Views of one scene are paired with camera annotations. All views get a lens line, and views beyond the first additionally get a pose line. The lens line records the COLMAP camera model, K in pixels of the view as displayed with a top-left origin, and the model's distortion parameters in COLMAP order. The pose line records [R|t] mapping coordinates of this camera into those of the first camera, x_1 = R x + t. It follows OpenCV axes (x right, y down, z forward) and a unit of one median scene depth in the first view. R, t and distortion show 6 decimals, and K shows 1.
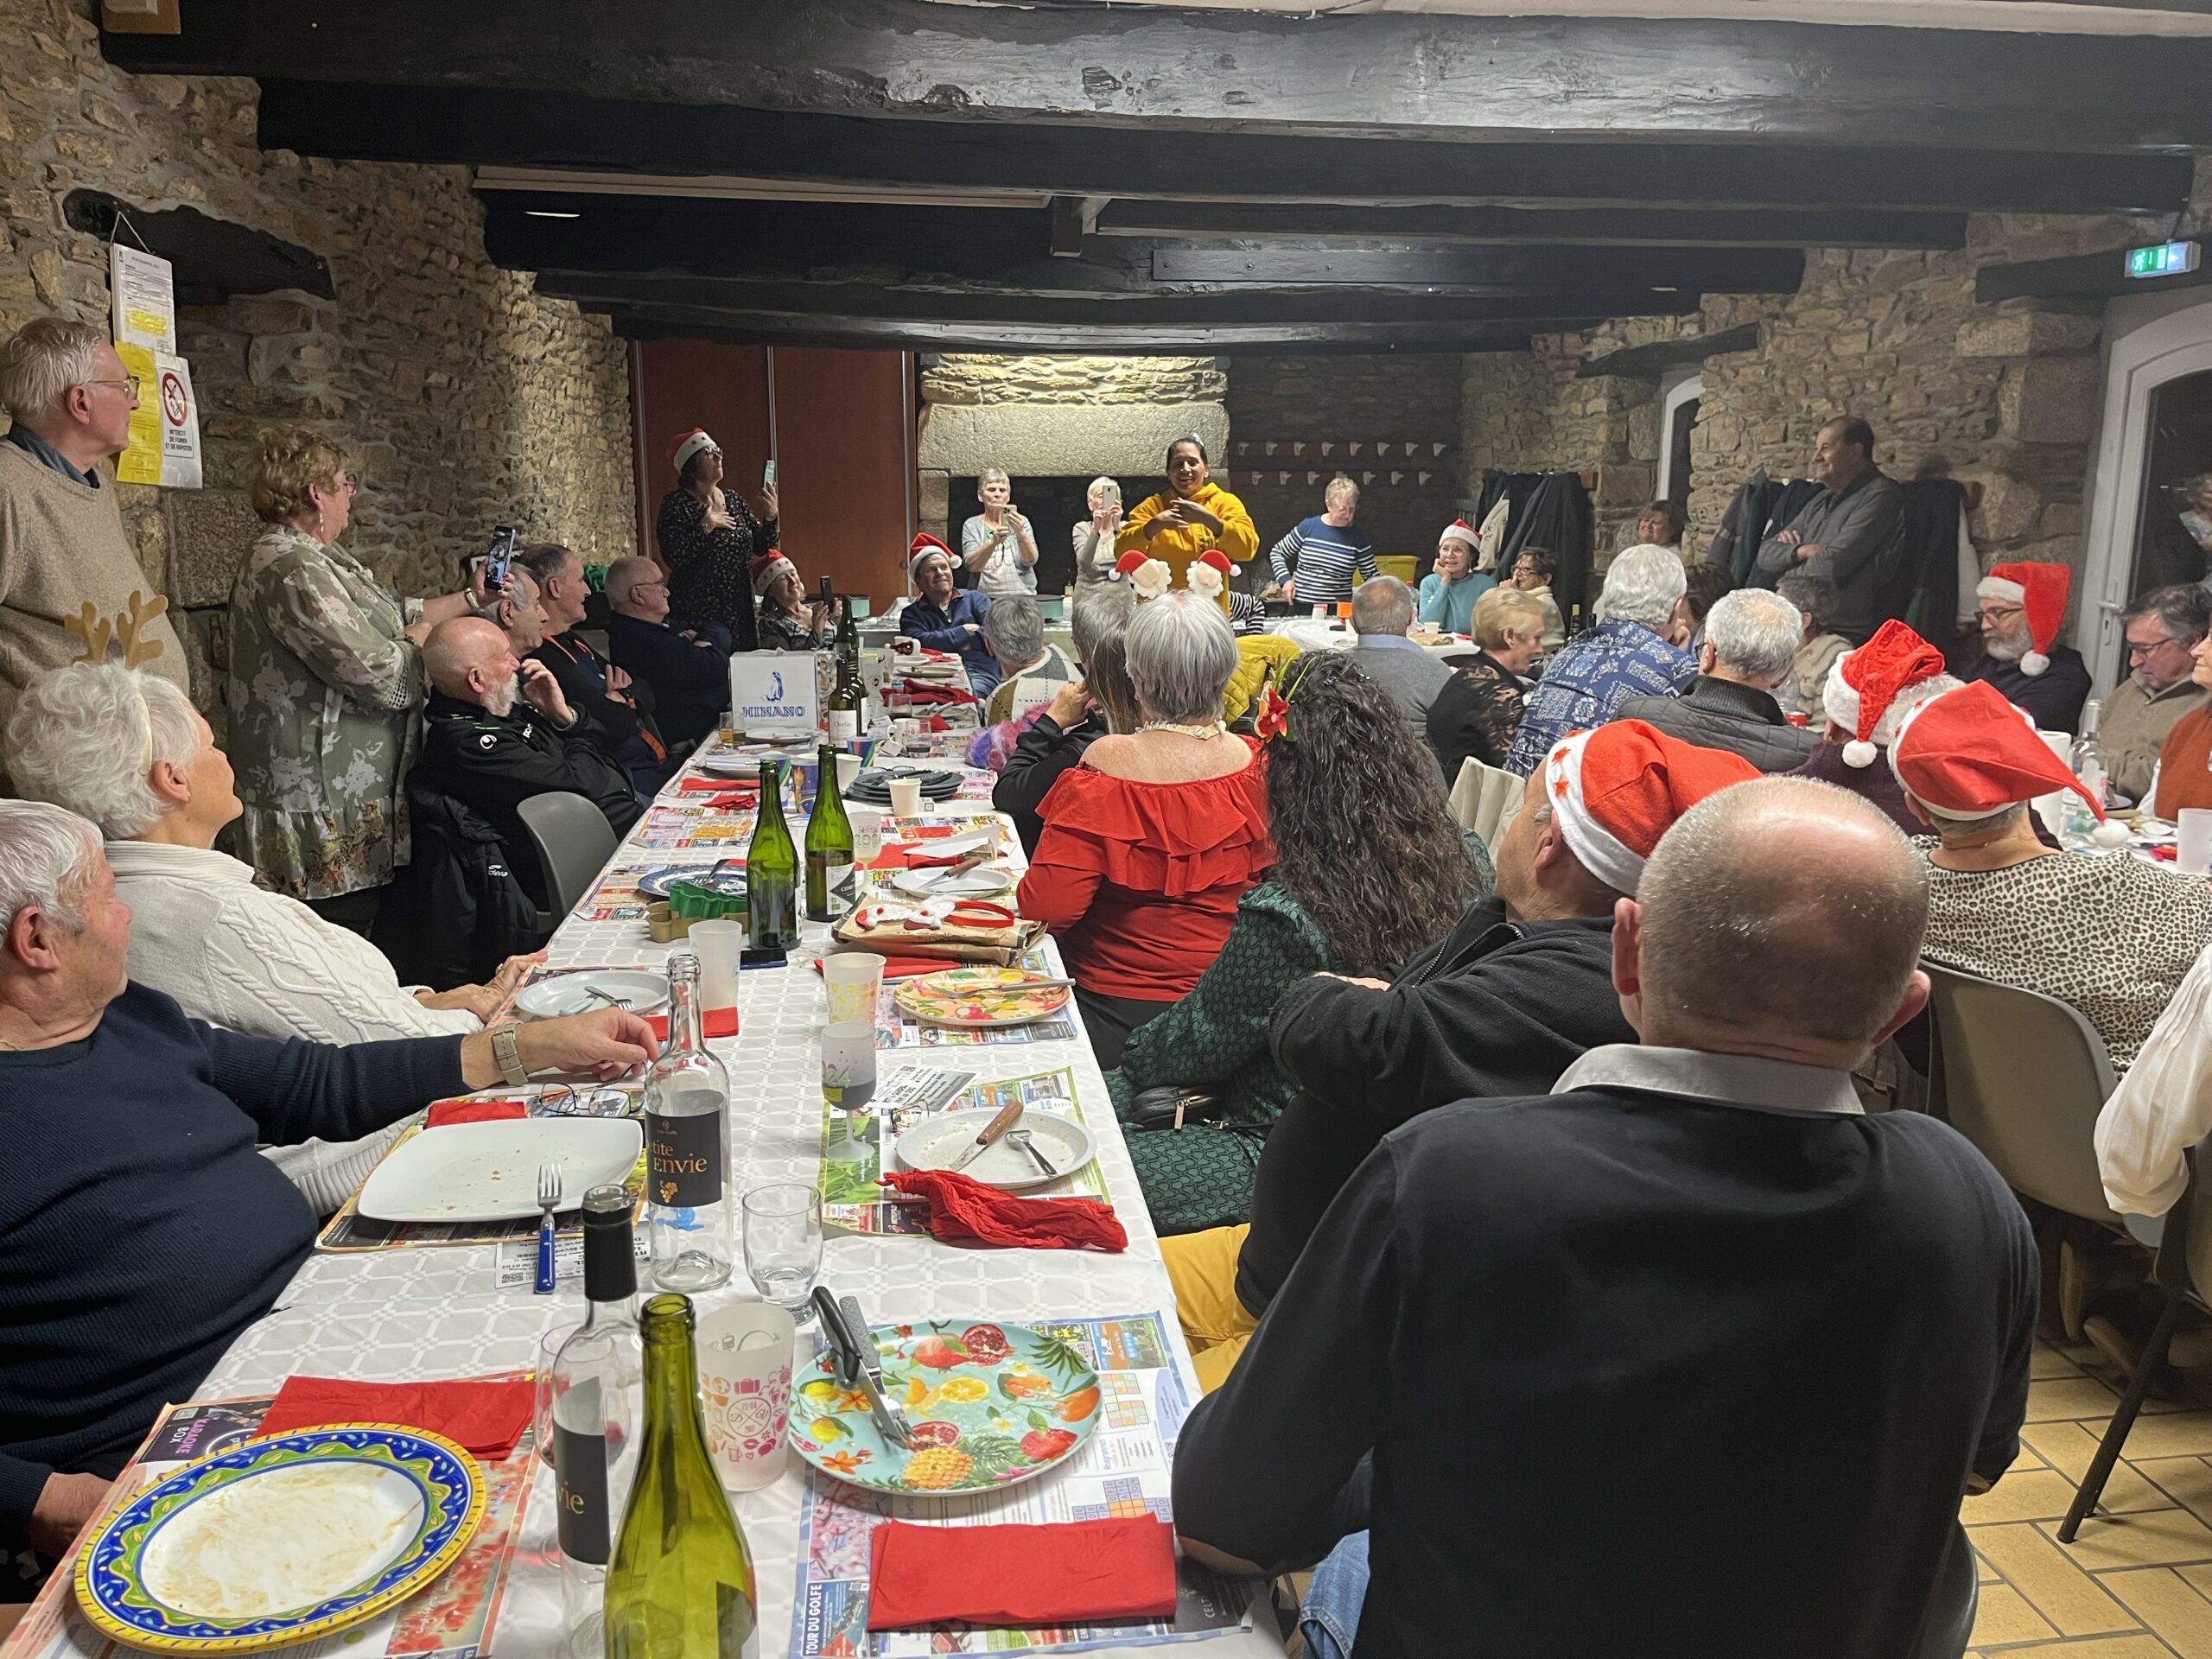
lens RADIAL K [[1676.9, 0, 1094.2], [0, 1676.9, 810.9], [0, 0, 1]] dist [0.073372, -0.096036]
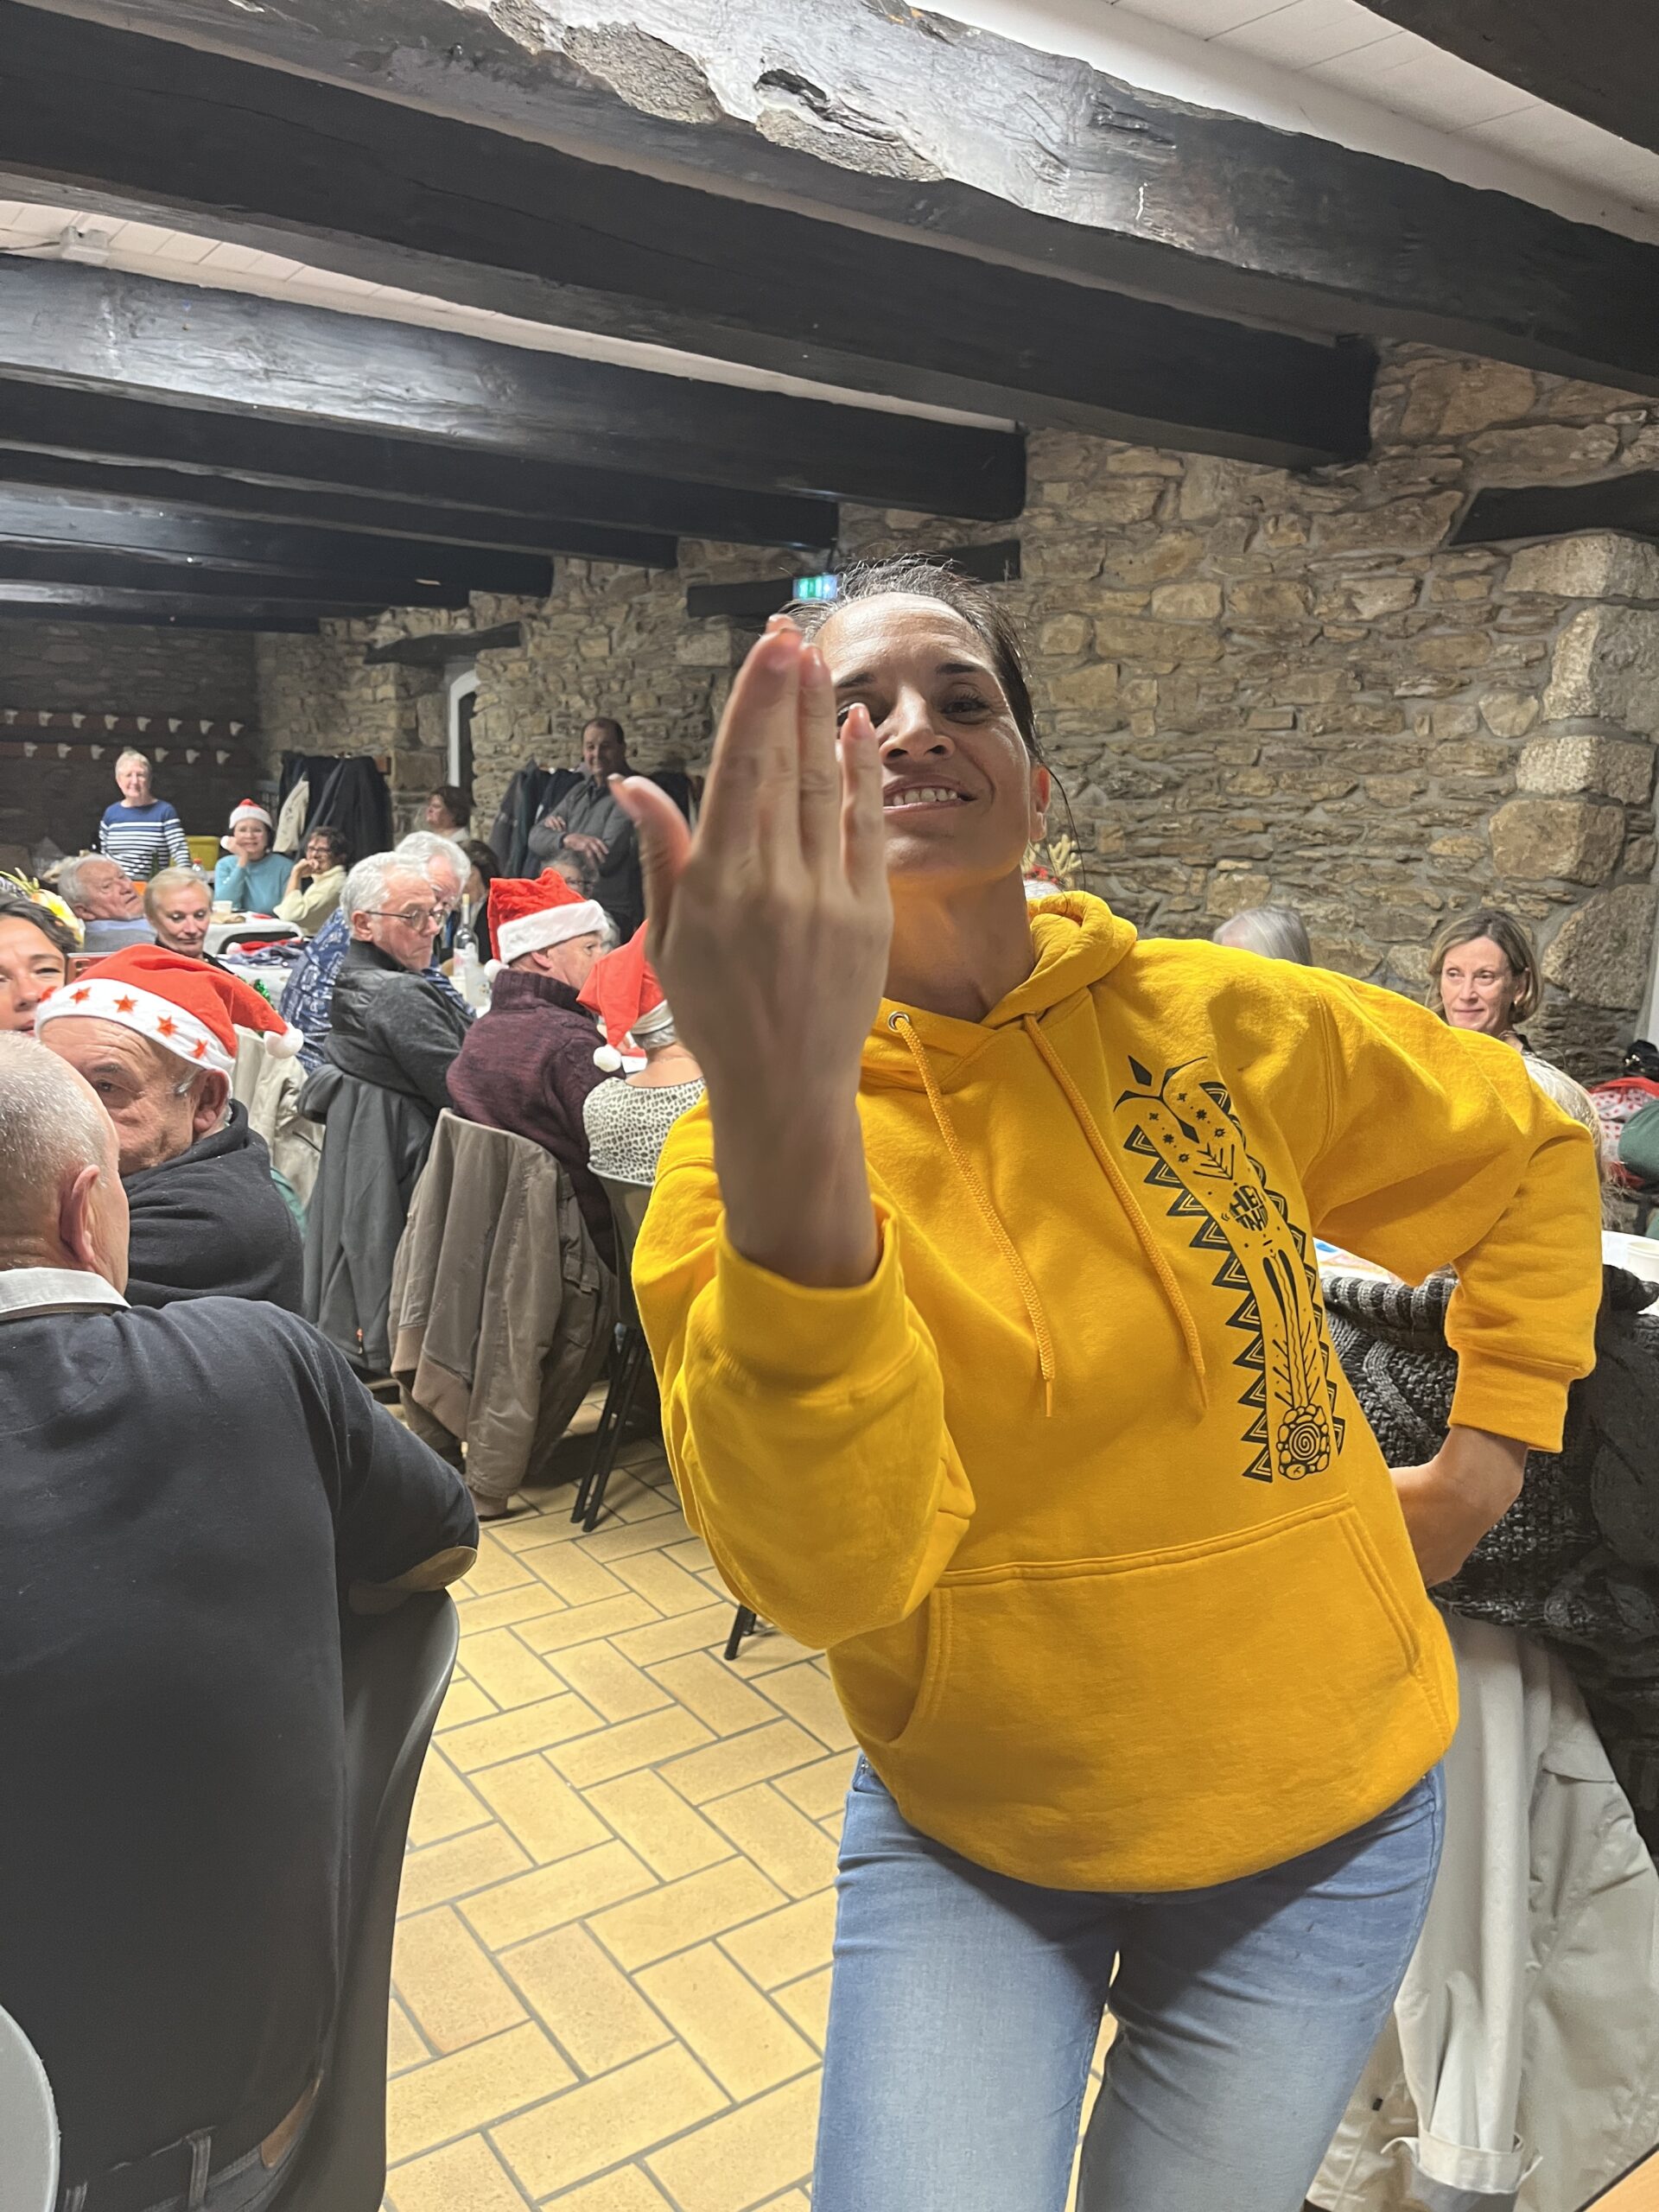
lens RADIAL K [[1676.9, 0, 819.8], [0, 1676.9, 1083.0], [0, 0, 1]] dist [0.073372, -0.096036]
pose [[0.875958, -0.060385, 0.478593, 0.027496], [0.065593, 0.997829, 0.005844, 0.009018], [-0.477907, 0.026273, 0.878017, -0.019838]]
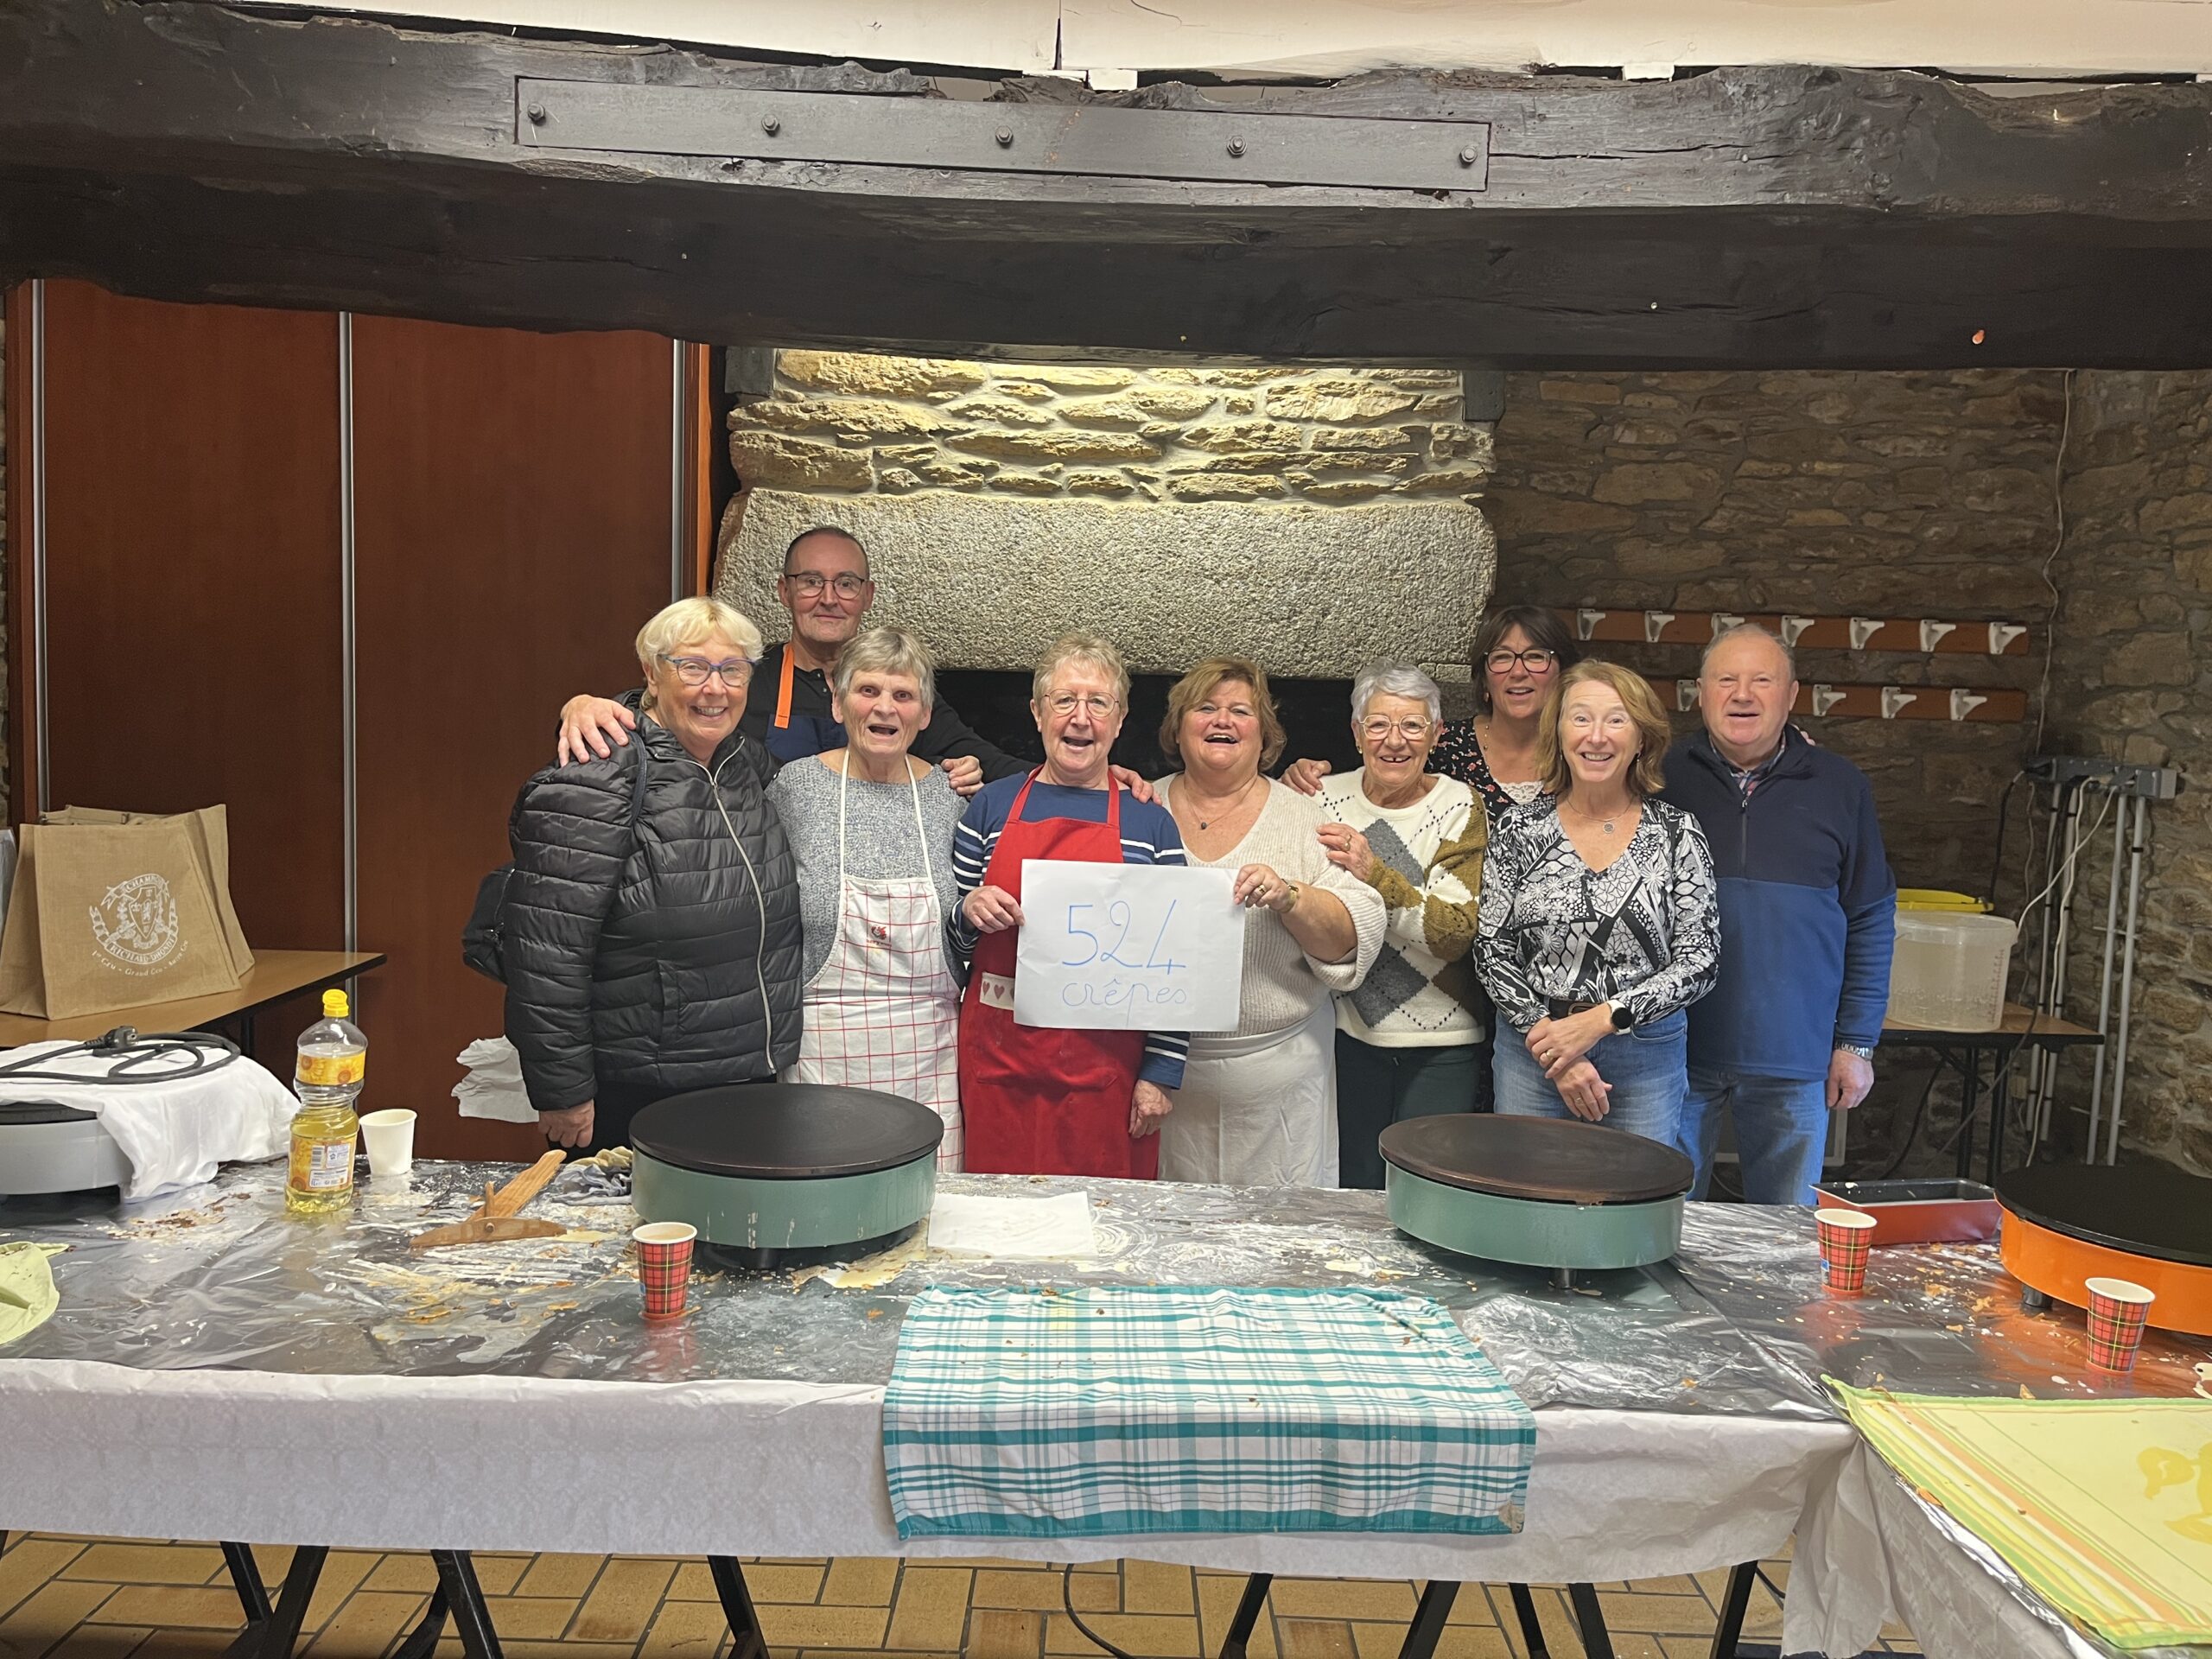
lens RADIAL K [[1676.9, 0, 1108.5], [0, 1676.9, 842.4], [0, 0, 1]] dist [0.073372, -0.096036]
pose [[0.993215, 0.038315, -0.109797, 0.048268], [-0.050054, 0.993080, -0.106240, -0.155660], [0.104966, 0.111015, 0.988260, 0.812660]]
